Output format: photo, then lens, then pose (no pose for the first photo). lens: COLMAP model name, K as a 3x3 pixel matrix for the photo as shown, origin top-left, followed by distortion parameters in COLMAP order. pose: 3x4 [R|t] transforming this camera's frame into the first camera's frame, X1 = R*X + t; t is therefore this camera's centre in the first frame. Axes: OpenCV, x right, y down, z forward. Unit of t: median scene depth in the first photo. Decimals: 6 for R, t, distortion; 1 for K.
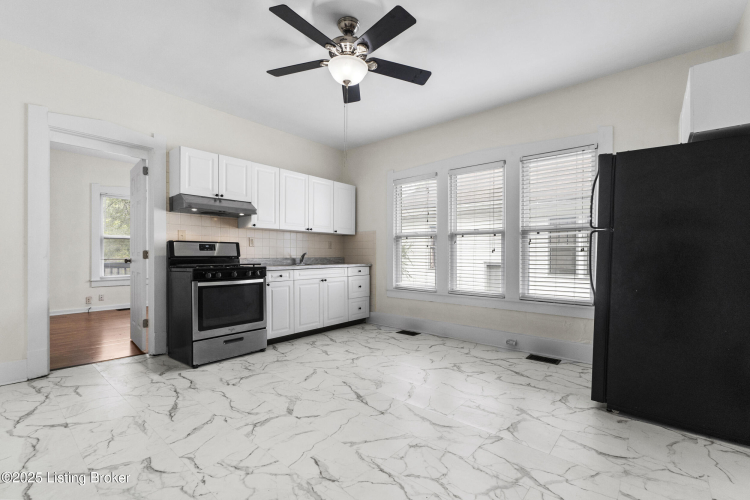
lens RADIAL K [[327.8, 0, 375.0], [0, 327.8, 250.0], [0, 0, 1]] dist [-0.001640, -0.000117]
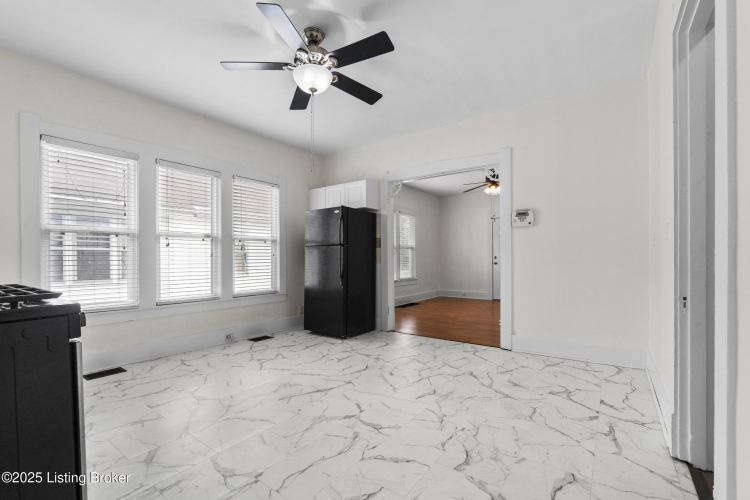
lens RADIAL K [[324.9, 0, 362.5], [0, 324.9, 255.7], [0, 0, 1]] dist [0.000266, 0.000065]
pose [[-0.042052, 0.004064, 0.999107, -1.196444], [-0.009898, 0.999941, -0.004484, 0.004065], [-0.999066, -0.010078, -0.042010, 0.959445]]
